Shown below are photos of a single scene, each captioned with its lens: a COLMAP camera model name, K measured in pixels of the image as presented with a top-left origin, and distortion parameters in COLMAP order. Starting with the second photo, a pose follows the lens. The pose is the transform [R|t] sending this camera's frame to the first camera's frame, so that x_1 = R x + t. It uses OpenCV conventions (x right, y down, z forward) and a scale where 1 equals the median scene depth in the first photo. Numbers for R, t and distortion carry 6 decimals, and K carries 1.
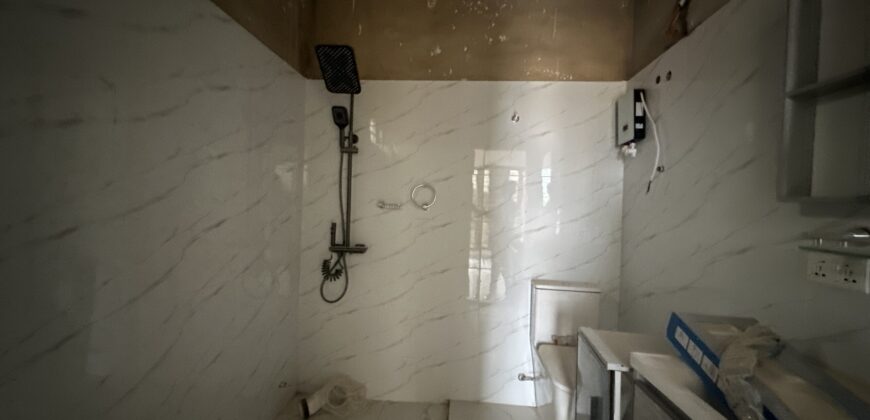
lens RADIAL K [[347.4, 0, 432.4], [0, 347.4, 209.7], [0, 0, 1]] dist [-0.002368, 0.000837]
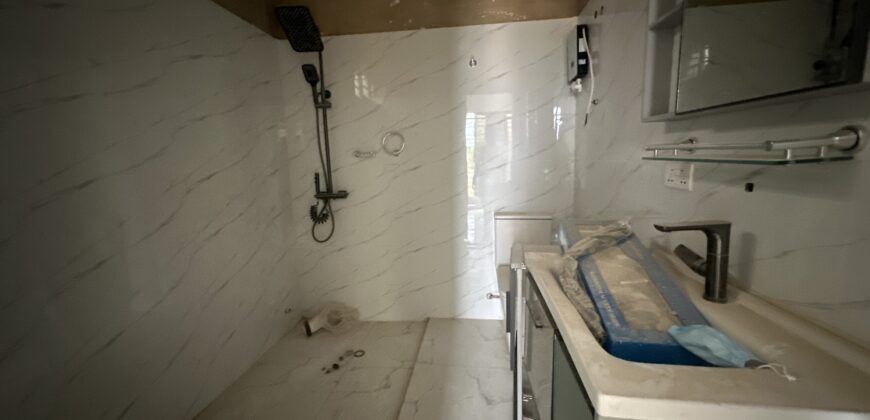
lens RADIAL K [[347.4, 0, 431.0], [0, 347.4, 210.2], [0, 0, 1]] dist [-0.002368, 0.000837]
pose [[0.996993, -0.057388, -0.052074, 0.143704], [0.063960, 0.988799, 0.134852, 0.030934], [0.043752, -0.137778, 0.989496, -0.117820]]
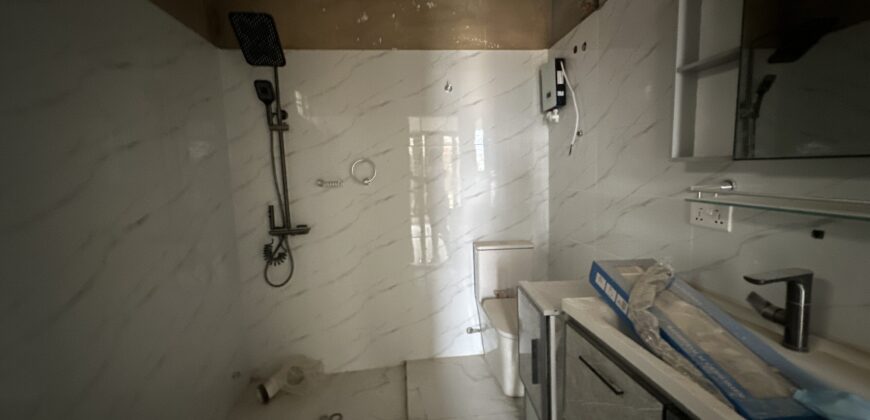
lens RADIAL K [[347.4, 0, 432.5], [0, 347.4, 210.2], [0, 0, 1]] dist [-0.002368, 0.000837]
pose [[0.980363, -0.088692, 0.176130, -0.017550], [0.070896, 0.991953, 0.104891, -0.018936], [-0.184016, -0.090344, 0.978762, -0.018978]]
